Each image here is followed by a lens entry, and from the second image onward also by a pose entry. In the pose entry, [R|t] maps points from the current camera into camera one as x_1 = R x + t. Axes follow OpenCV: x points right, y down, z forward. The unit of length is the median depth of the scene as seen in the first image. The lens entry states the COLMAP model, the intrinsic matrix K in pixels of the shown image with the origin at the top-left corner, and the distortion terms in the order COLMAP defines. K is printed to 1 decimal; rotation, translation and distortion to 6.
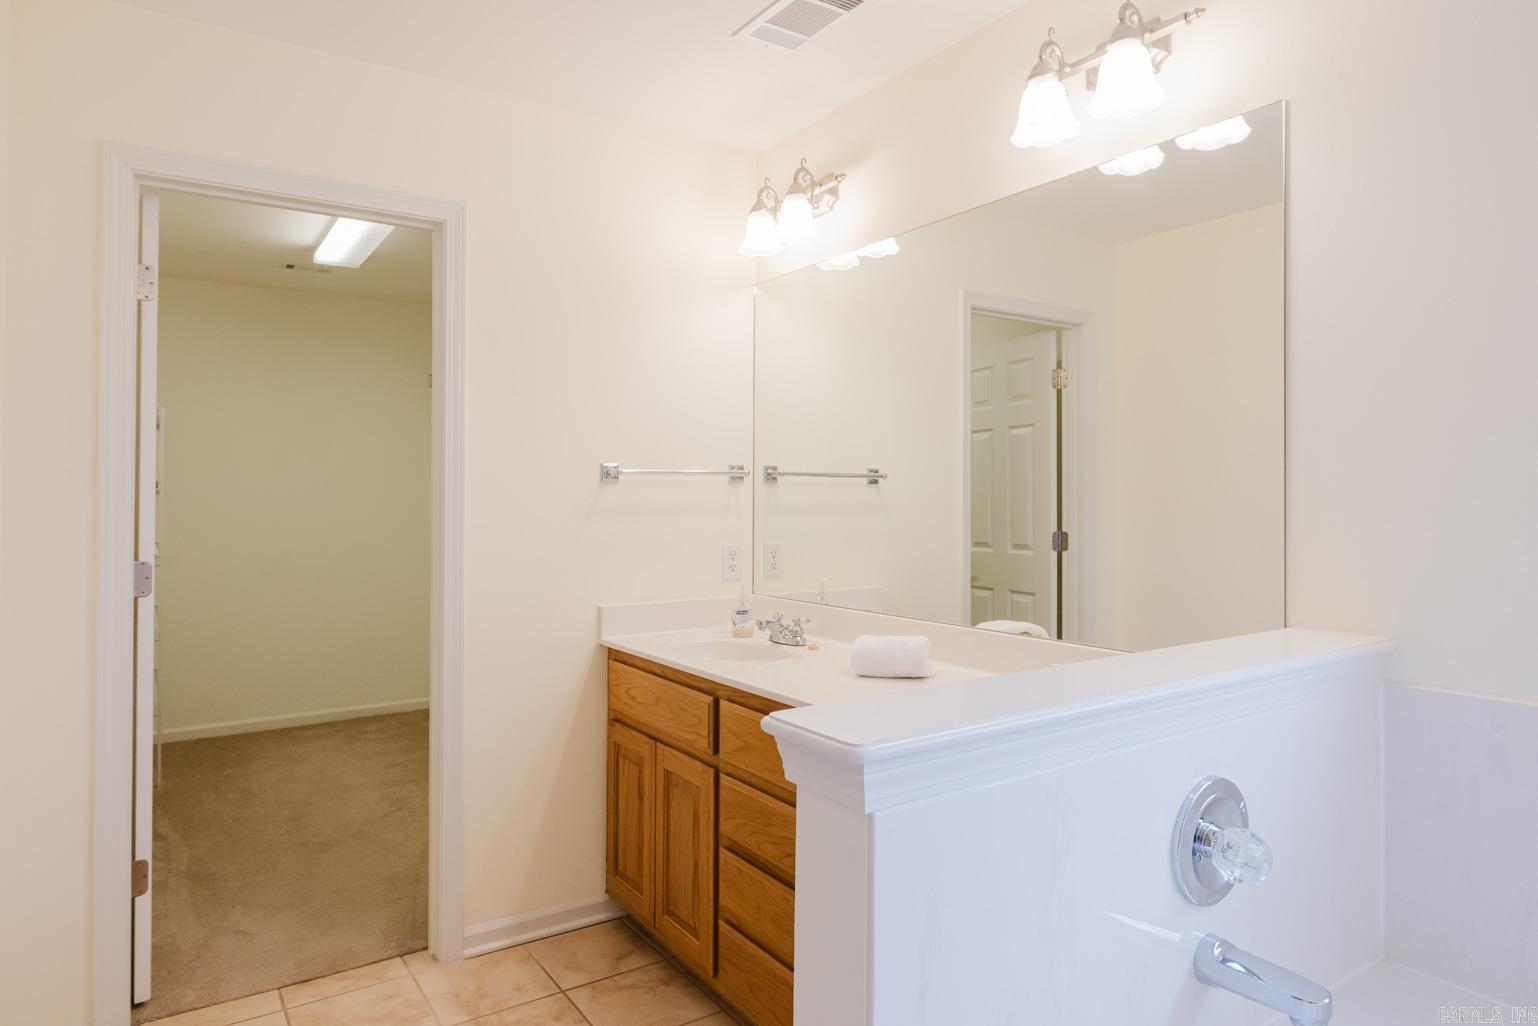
lens RADIAL K [[912.5, 0, 767.6], [0, 912.5, 504.4], [0, 0, 1]] dist [-0.003796, 0.001227]
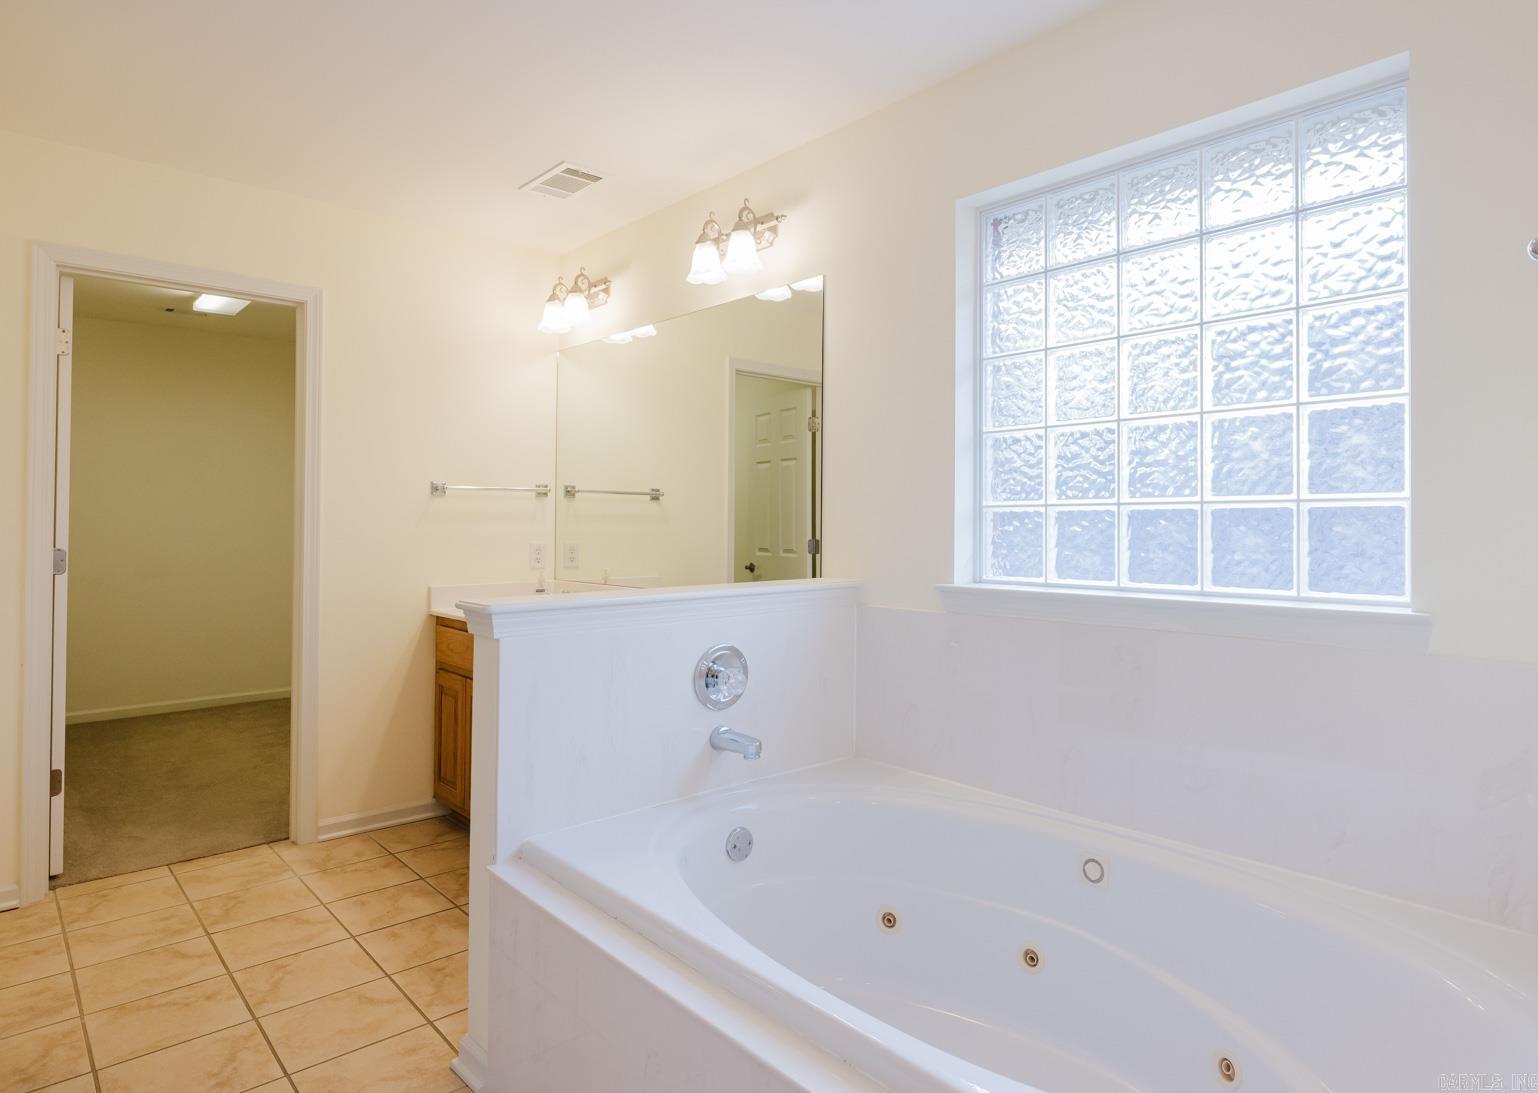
lens RADIAL K [[875.5, 0, 819.3], [0, 875.5, 527.9], [0, 0, 1]] dist [0.003400, -0.001687]
pose [[0.985776, 0.004436, 0.168008, 0.175182], [-0.003918, 0.999986, -0.003420, 0.027930], [-0.168021, 0.002713, 0.985780, -0.399923]]
